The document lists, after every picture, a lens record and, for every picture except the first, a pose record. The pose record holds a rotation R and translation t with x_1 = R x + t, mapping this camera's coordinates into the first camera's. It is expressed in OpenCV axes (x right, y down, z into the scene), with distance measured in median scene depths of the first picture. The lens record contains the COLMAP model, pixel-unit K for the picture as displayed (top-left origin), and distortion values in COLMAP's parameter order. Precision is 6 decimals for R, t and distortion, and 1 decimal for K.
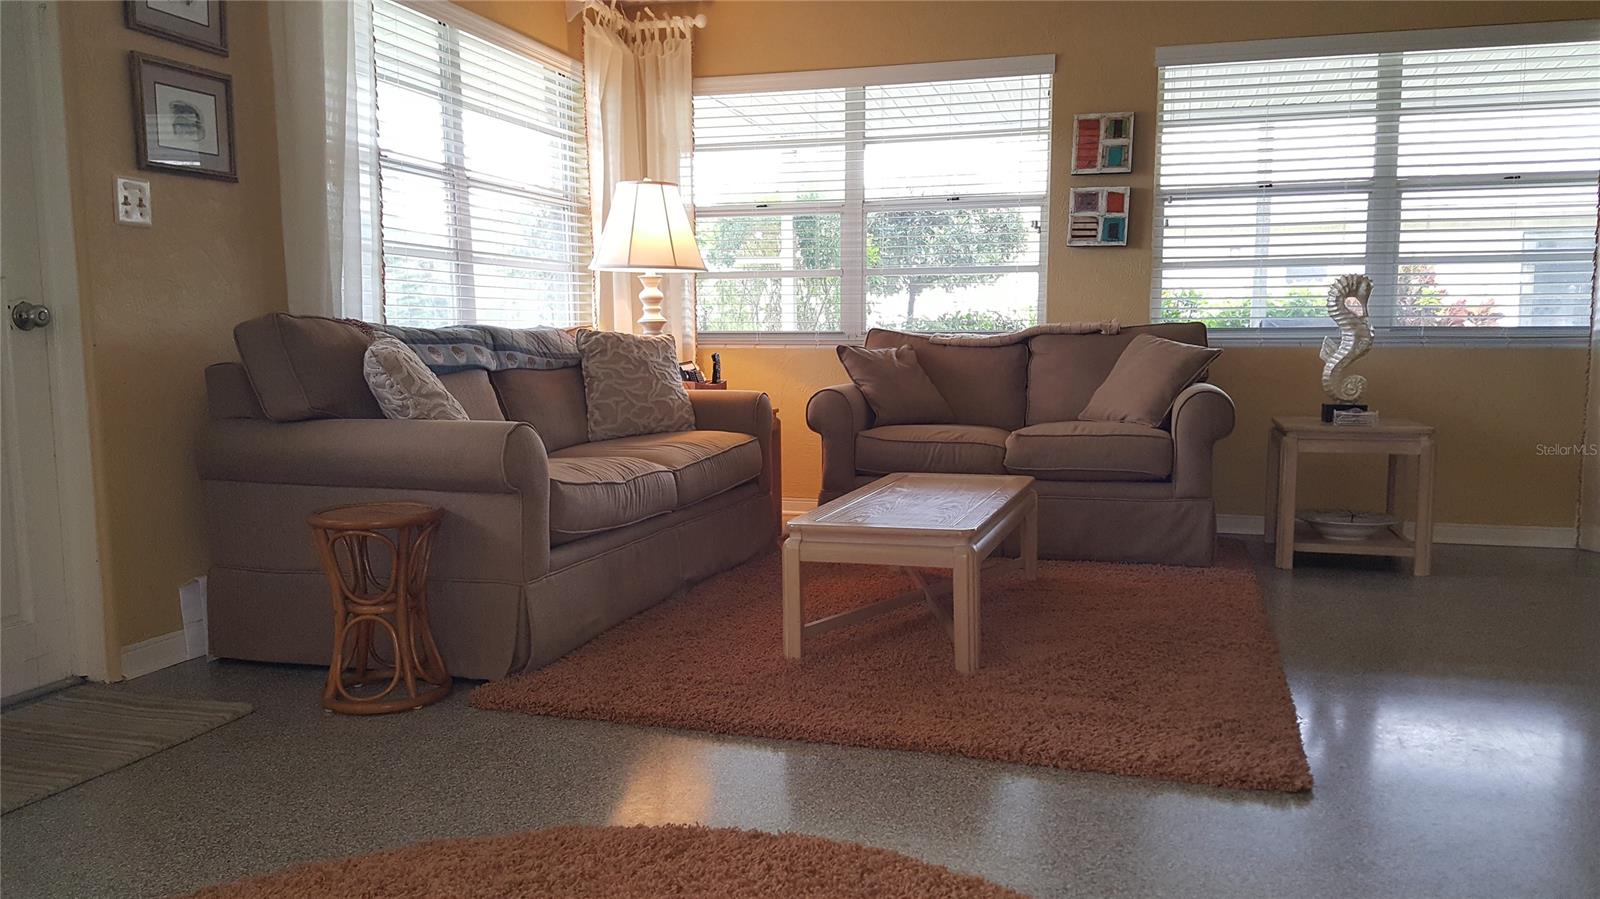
lens RADIAL K [[1173.5, 0, 798.0], [0, 1173.5, 486.9], [0, 0, 1]] dist [0.086091, -0.128485]
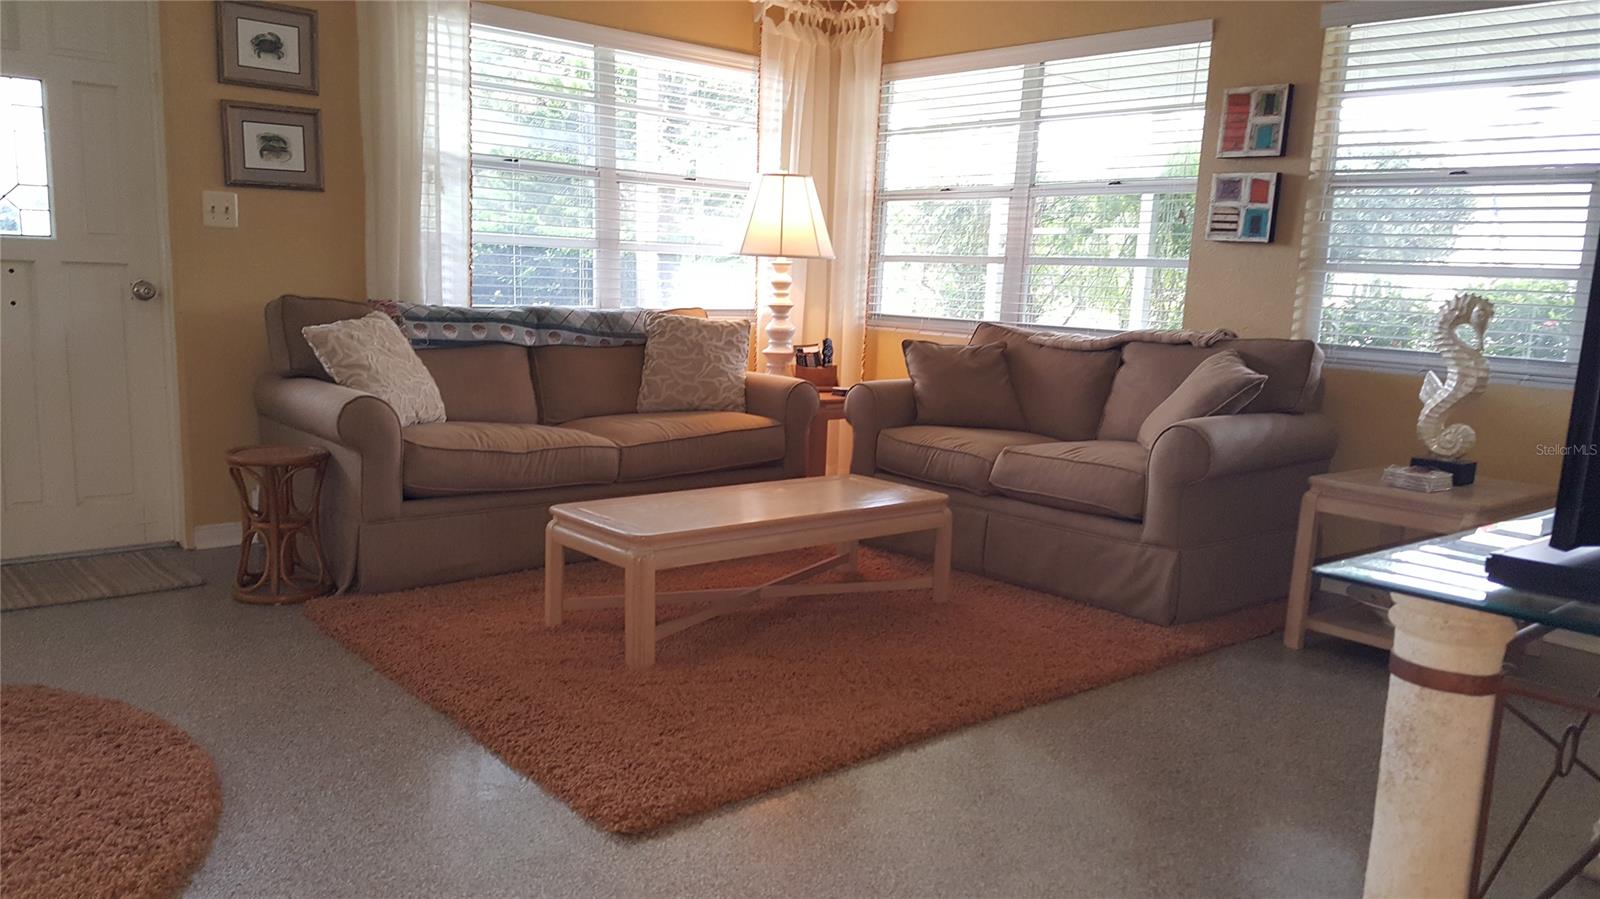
lens RADIAL K [[1173.5, 0, 795.5], [0, 1173.5, 485.0], [0, 0, 1]] dist [0.086091, -0.128485]
pose [[0.845742, 0.131244, -0.517199, 0.475263], [-0.109049, 0.991335, 0.073238, -0.059730], [0.522330, -0.005540, 0.852726, 0.101565]]
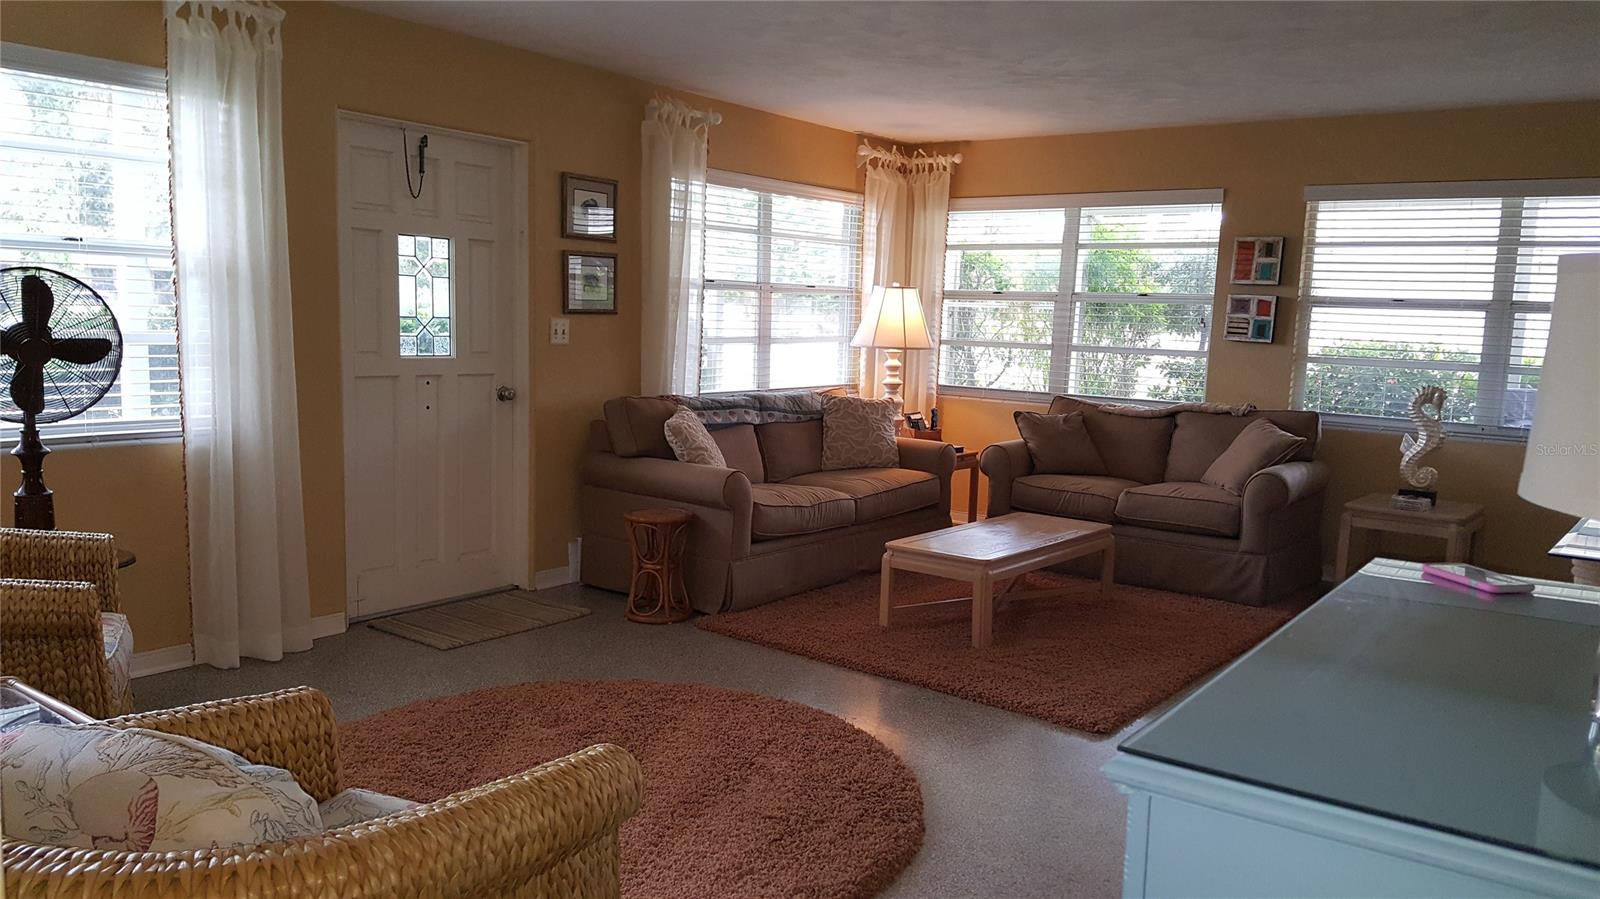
lens RADIAL K [[1173.5, 0, 779.1], [0, 1173.5, 469.1], [0, 0, 1]] dist [0.086091, -0.128485]
pose [[0.930936, 0.083777, -0.355442, 0.262483], [-0.082233, 0.996423, 0.019480, -0.056639], [0.355803, 0.011094, 0.934495, -0.360227]]
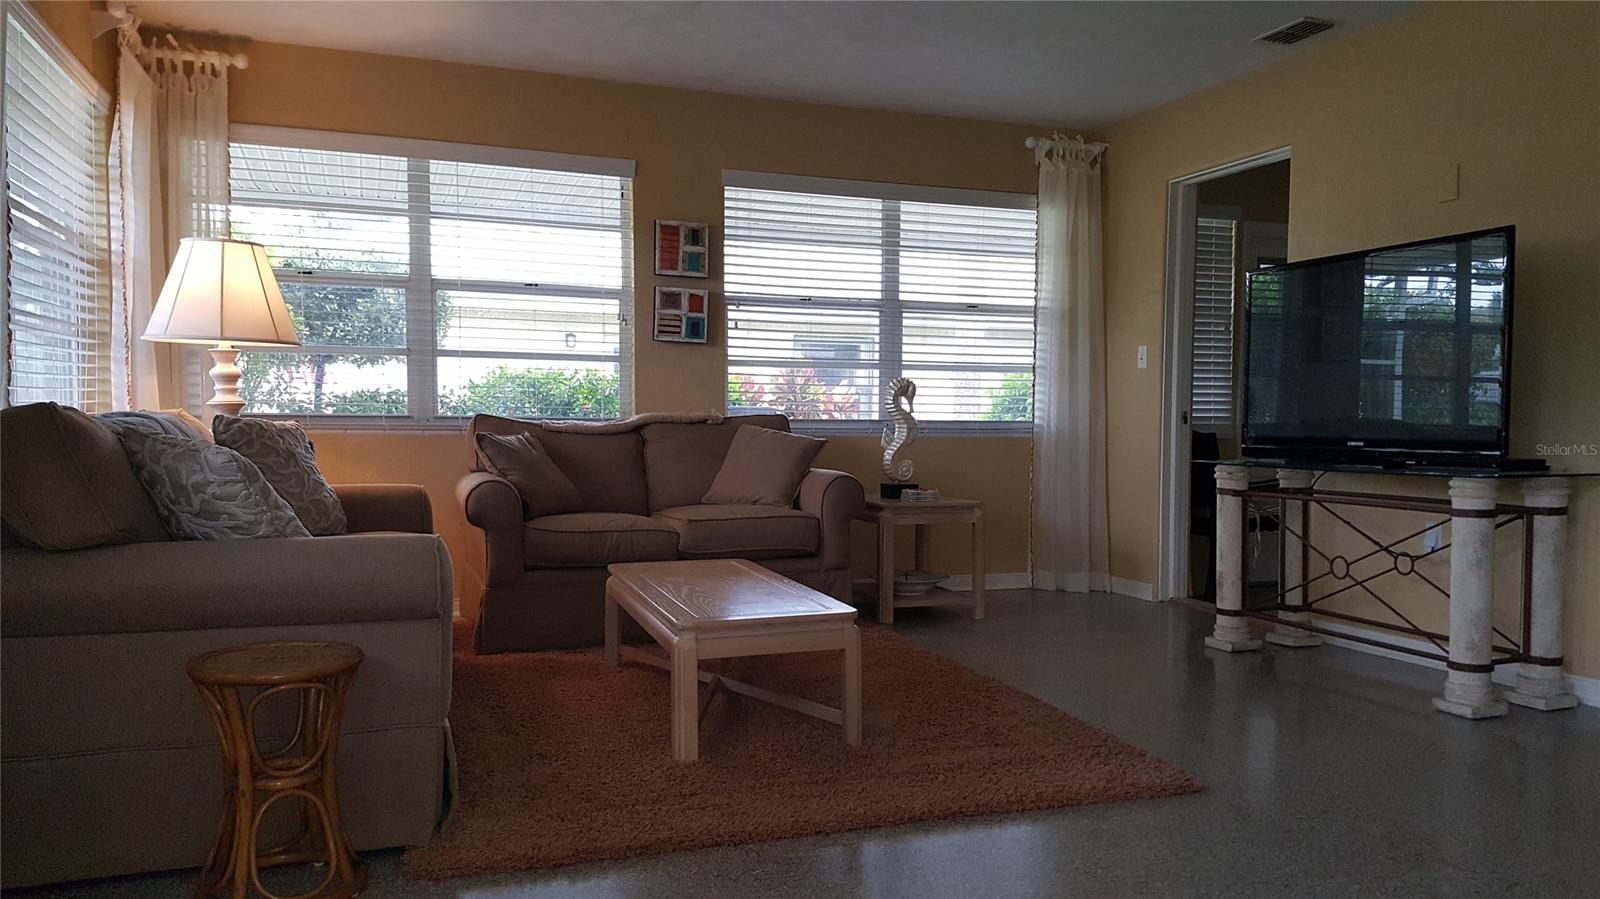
lens RADIAL K [[1173.5, 0, 814.1], [0, 1173.5, 483.1], [0, 0, 1]] dist [0.086091, -0.128485]
pose [[0.803010, -0.024721, 0.595453, -0.306787], [0.063322, 0.997023, -0.044001, -0.021522], [-0.592592, 0.073038, 0.802184, 0.081872]]
